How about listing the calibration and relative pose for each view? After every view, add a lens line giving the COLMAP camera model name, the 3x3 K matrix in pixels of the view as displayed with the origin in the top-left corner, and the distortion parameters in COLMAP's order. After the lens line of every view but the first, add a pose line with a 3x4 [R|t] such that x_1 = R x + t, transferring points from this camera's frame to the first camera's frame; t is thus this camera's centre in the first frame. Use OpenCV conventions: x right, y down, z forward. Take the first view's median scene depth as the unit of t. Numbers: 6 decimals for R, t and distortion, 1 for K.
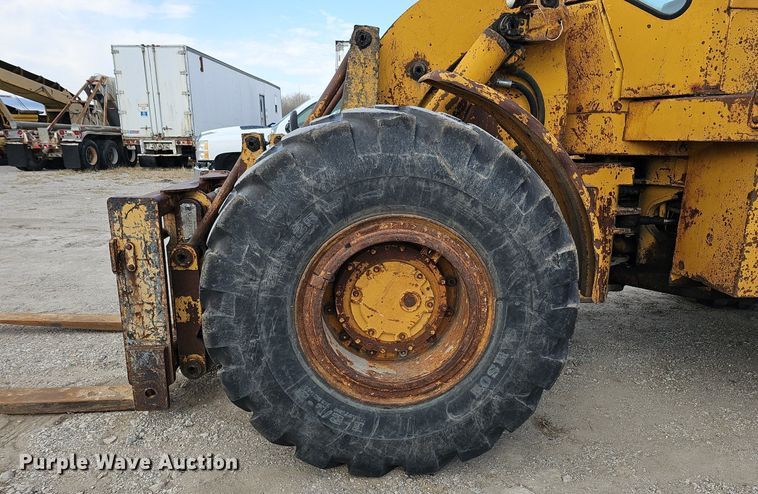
lens RADIAL K [[526.2, 0, 377.9], [0, 526.2, 287.6], [0, 0, 1]] dist [0.075577, -0.079773]
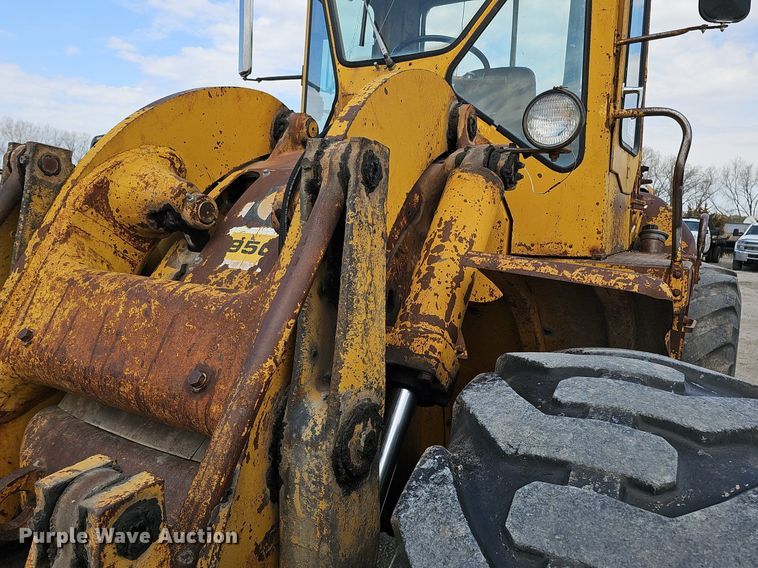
lens RADIAL K [[562.1, 0, 378.2], [0, 562.1, 272.0], [0, 0, 1]] dist [0.022707, -0.000653]
pose [[0.551548, -0.082150, 0.830088, -0.351485], [0.187360, 0.981912, -0.027314, -0.332015], [-0.812829, 0.170590, 0.556963, 0.674958]]
